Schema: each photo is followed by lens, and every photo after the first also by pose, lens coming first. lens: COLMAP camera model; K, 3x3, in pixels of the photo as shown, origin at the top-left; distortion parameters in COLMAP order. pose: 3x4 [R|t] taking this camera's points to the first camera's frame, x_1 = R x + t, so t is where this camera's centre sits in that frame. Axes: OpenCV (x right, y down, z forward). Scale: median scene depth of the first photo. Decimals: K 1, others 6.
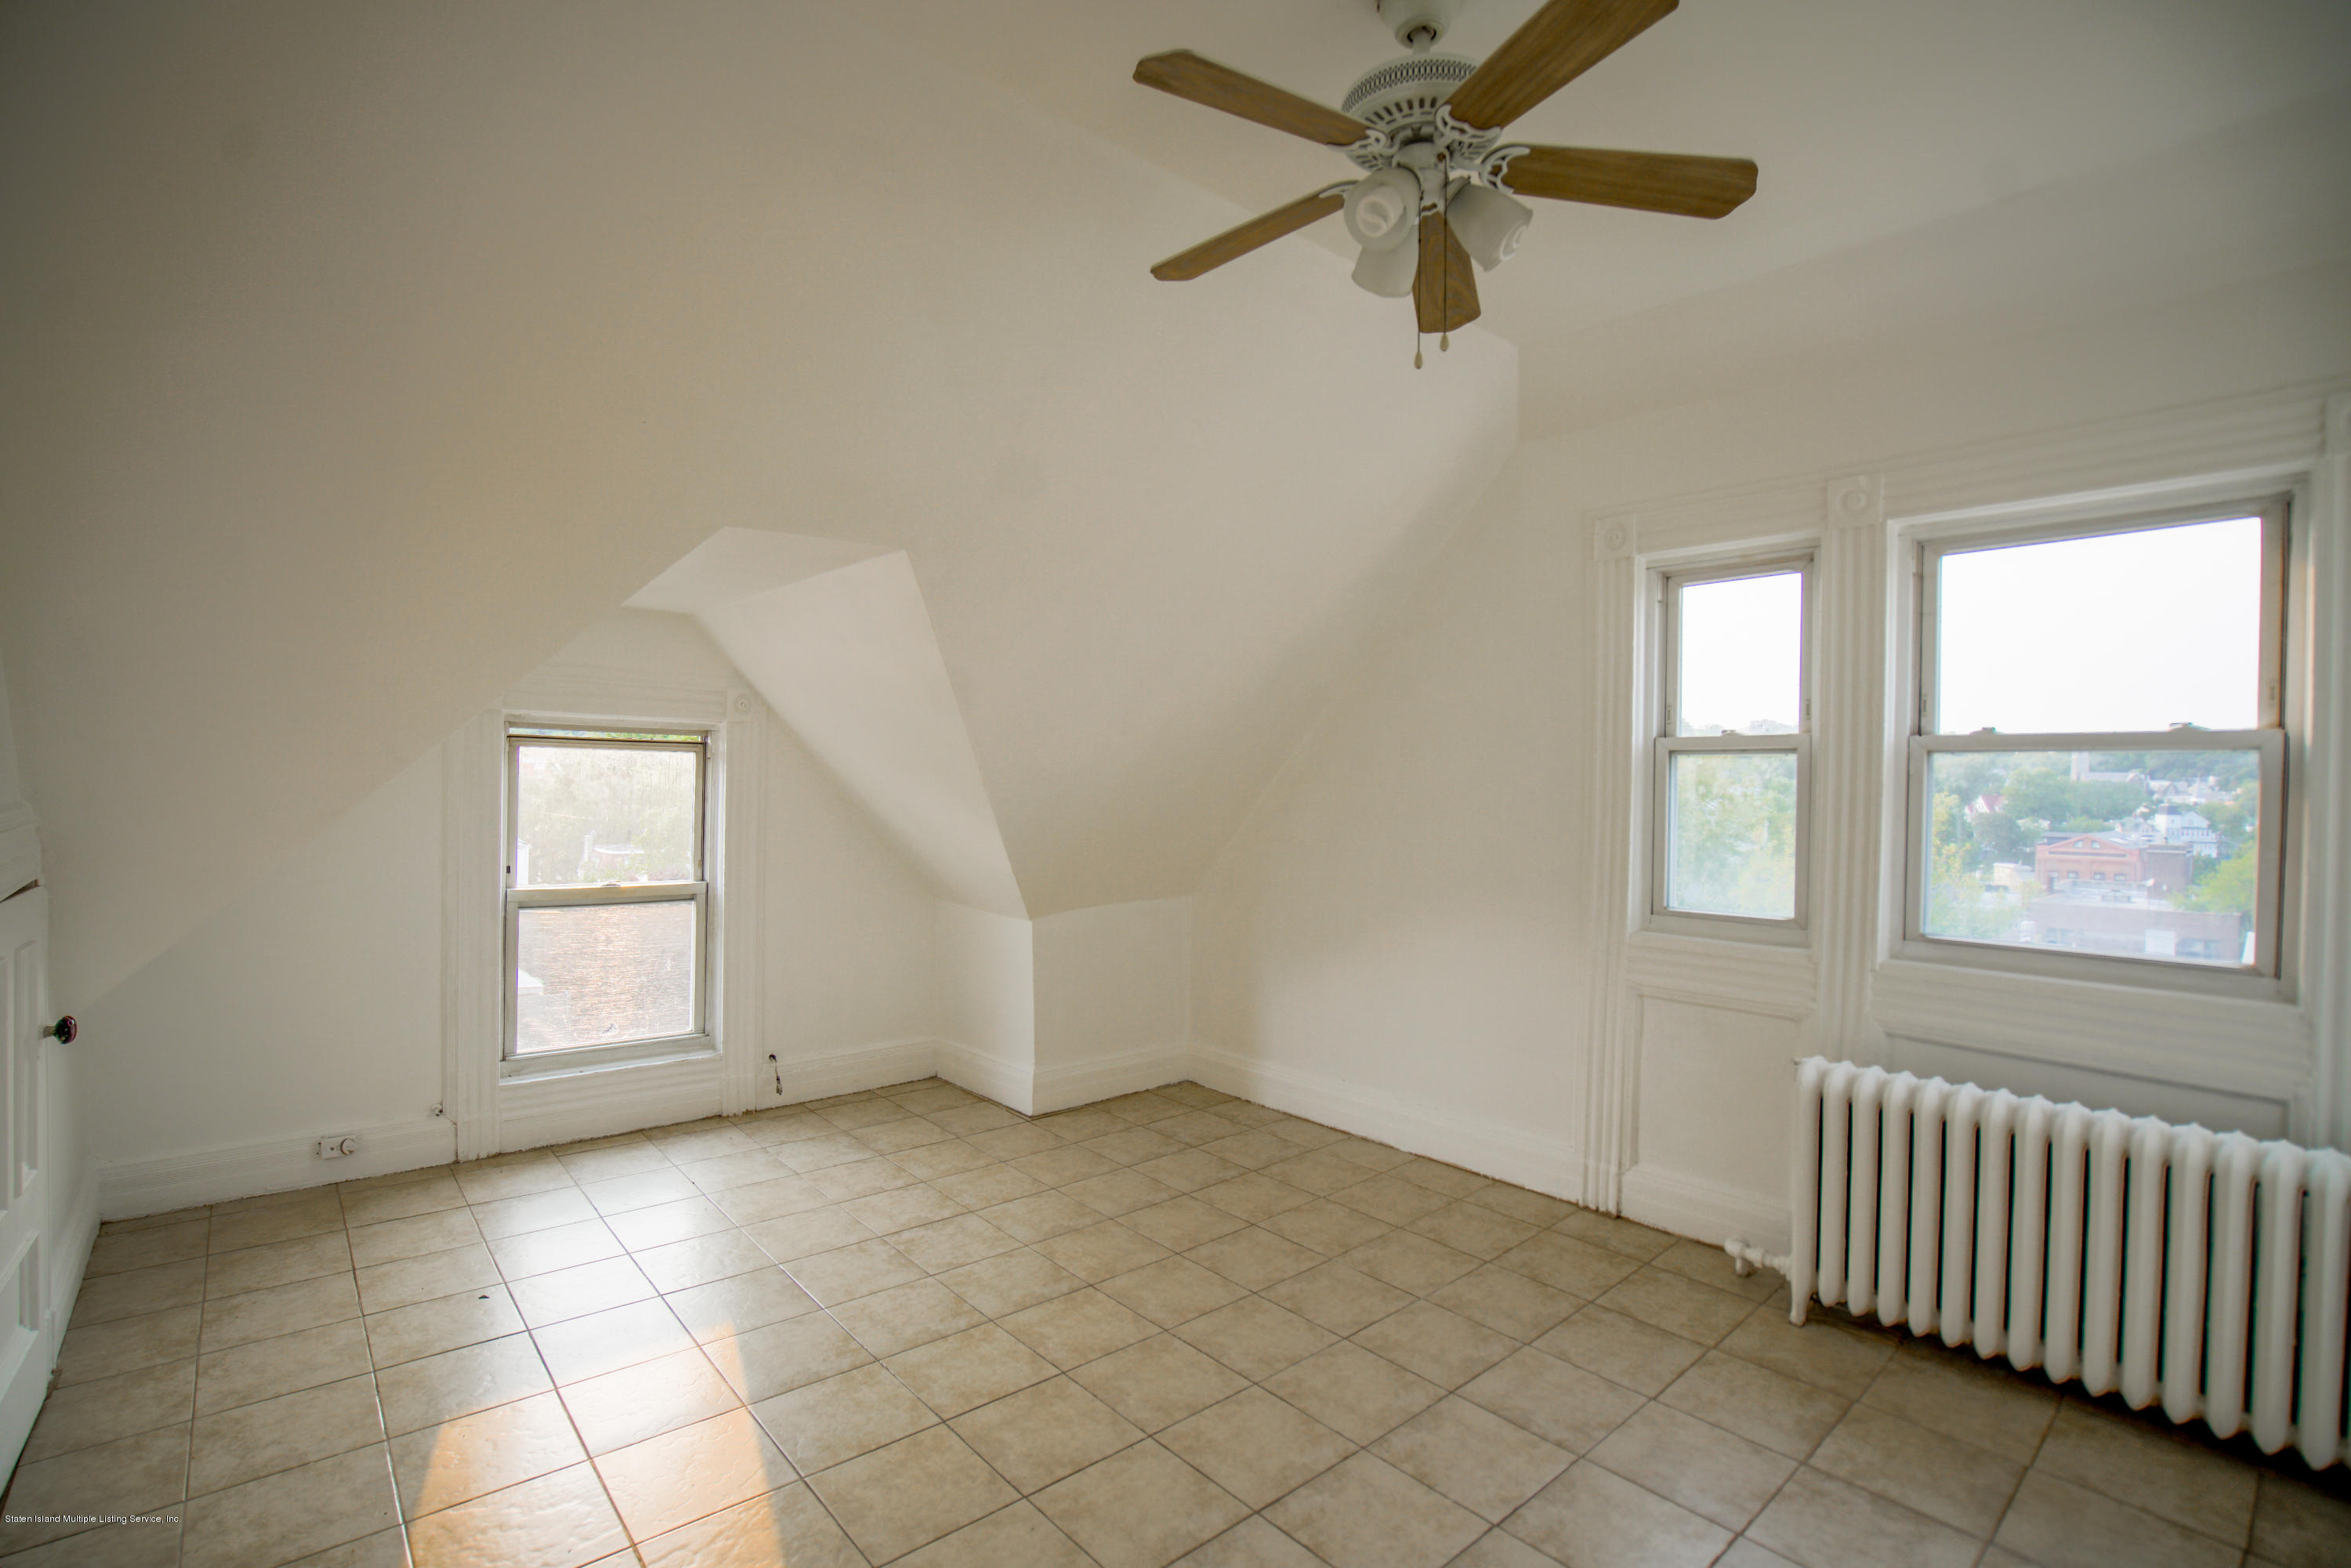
lens RADIAL K [[1118.6, 0, 1175.5], [0, 1118.6, 784.0], [0, 0, 1]] dist [-0.069667, 0.034848]
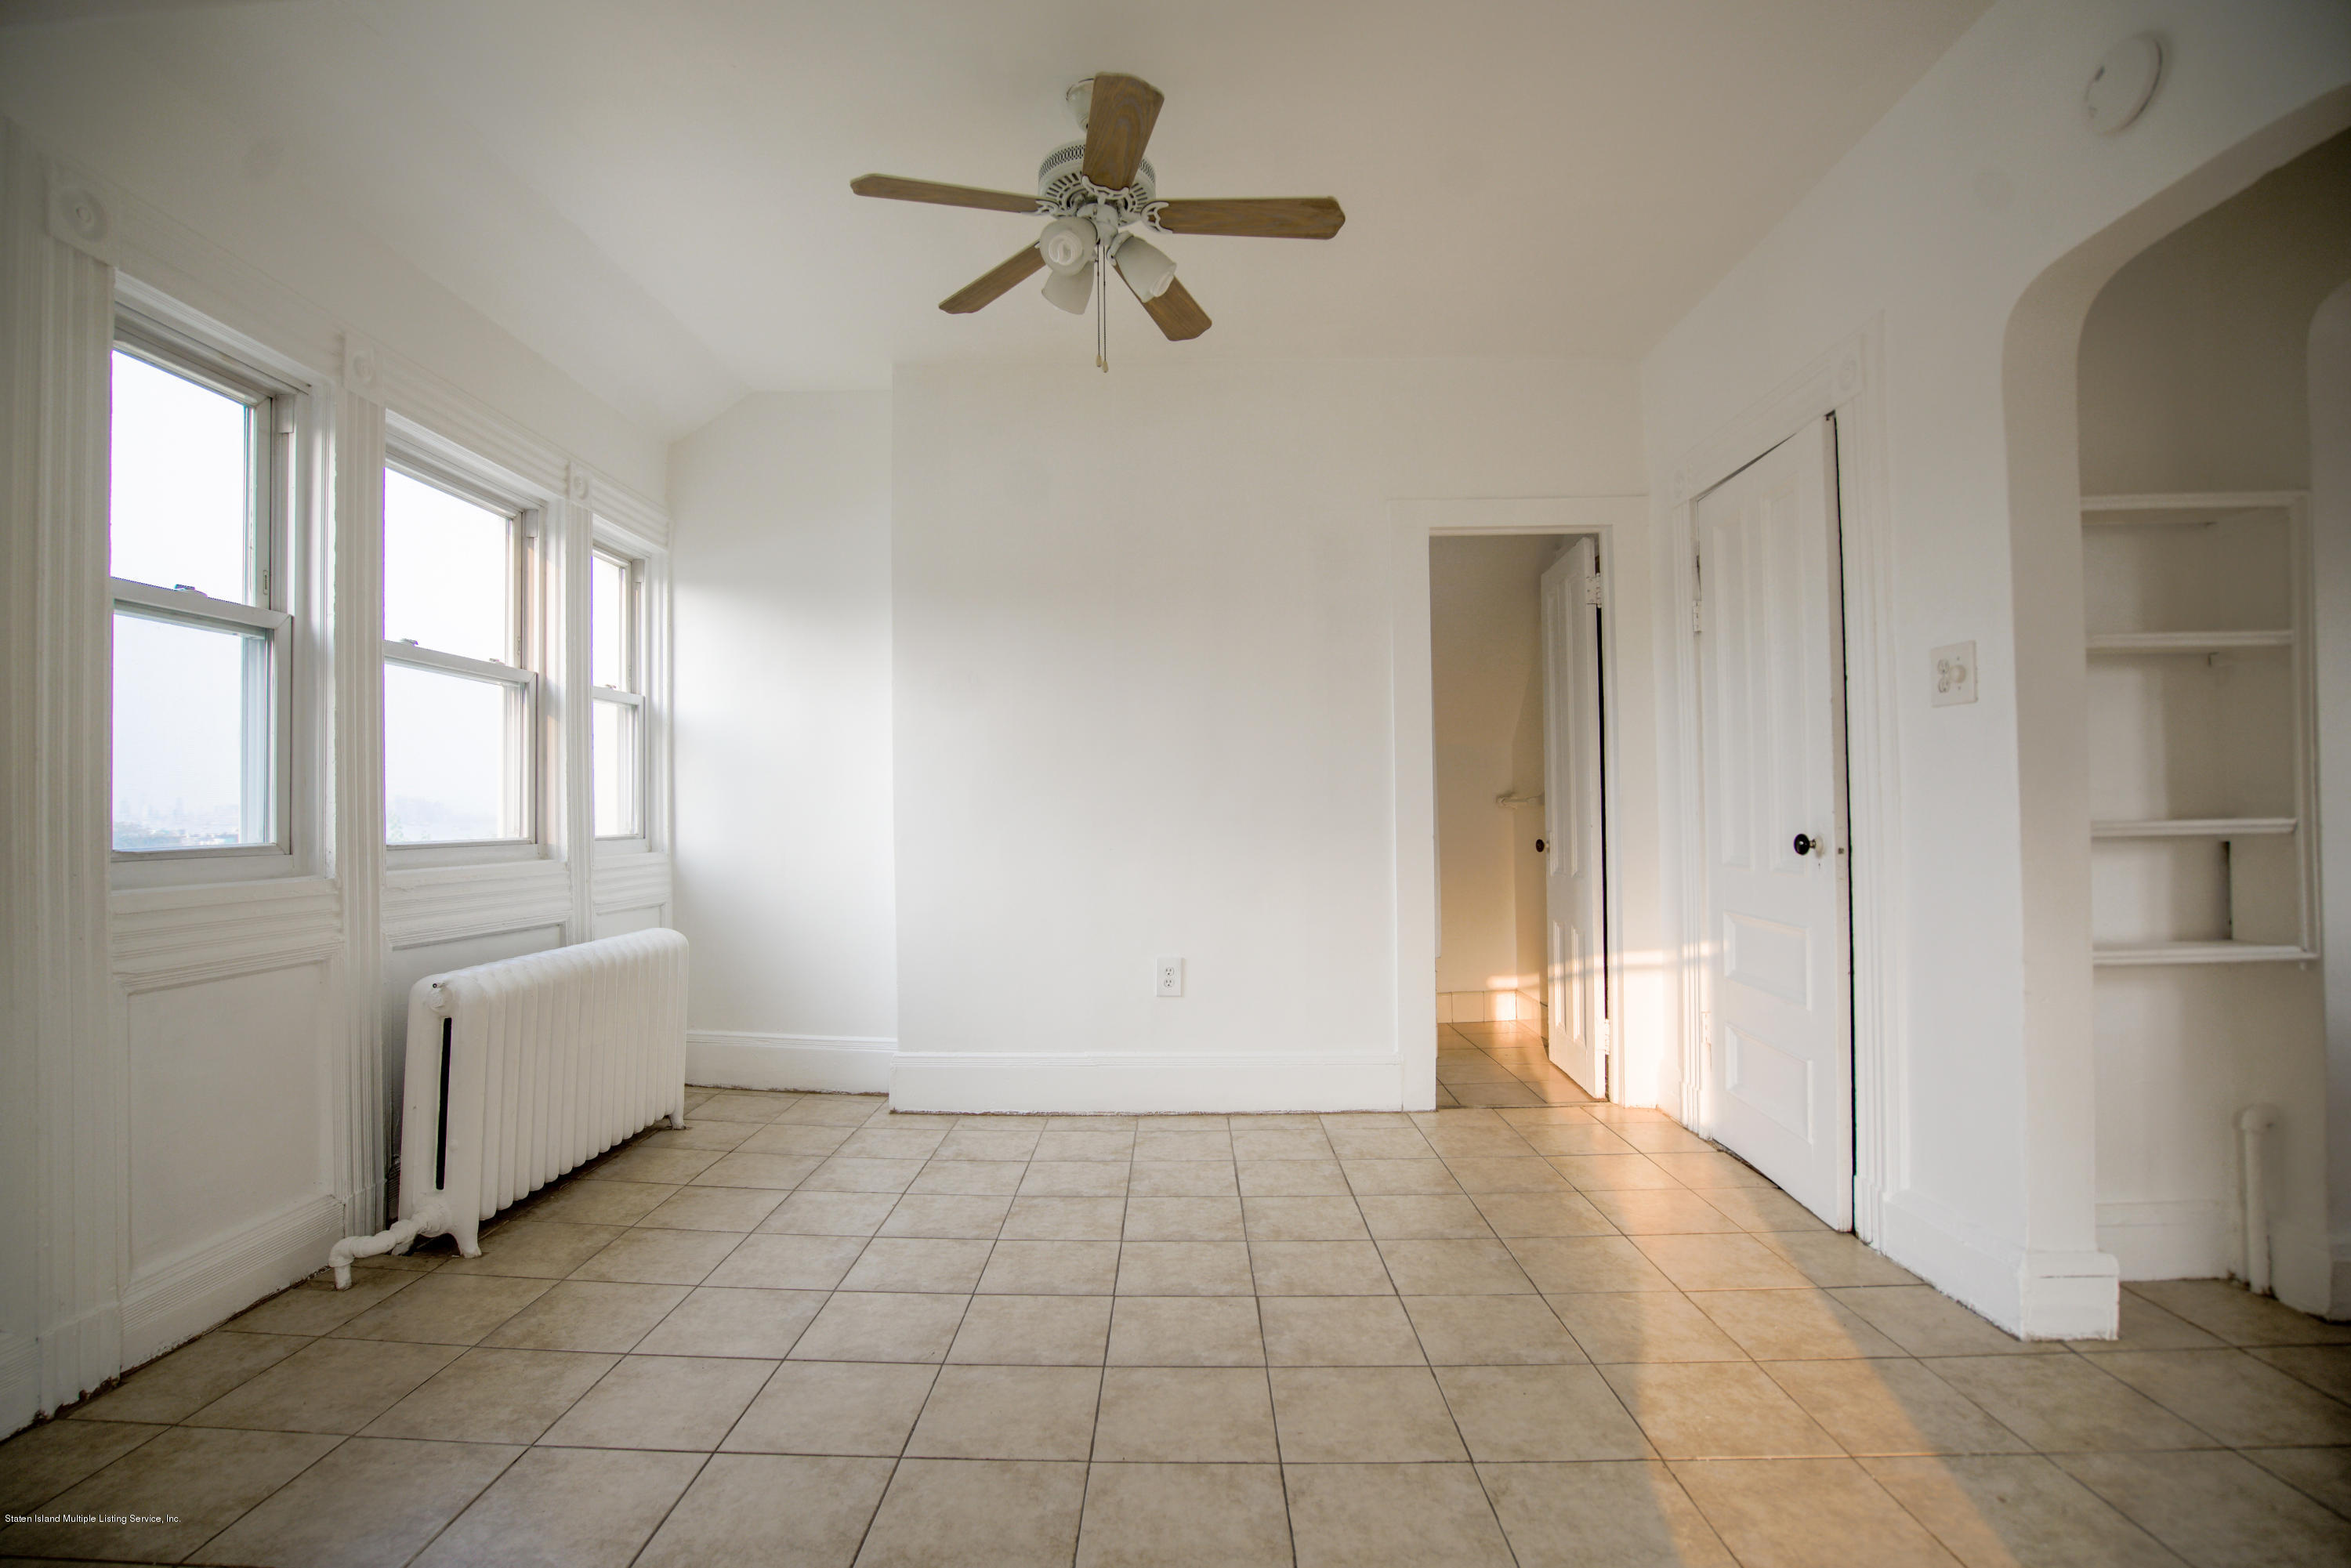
lens RADIAL K [[1118.6, 0, 1175.5], [0, 1118.6, 784.0], [0, 0, 1]] dist [-0.069667, 0.034848]
pose [[-0.758275, 0.011537, 0.651832, -0.489500], [-0.000805, 0.999826, -0.018633, 0.106095], [-0.651934, -0.014654, -0.758134, 1.311042]]
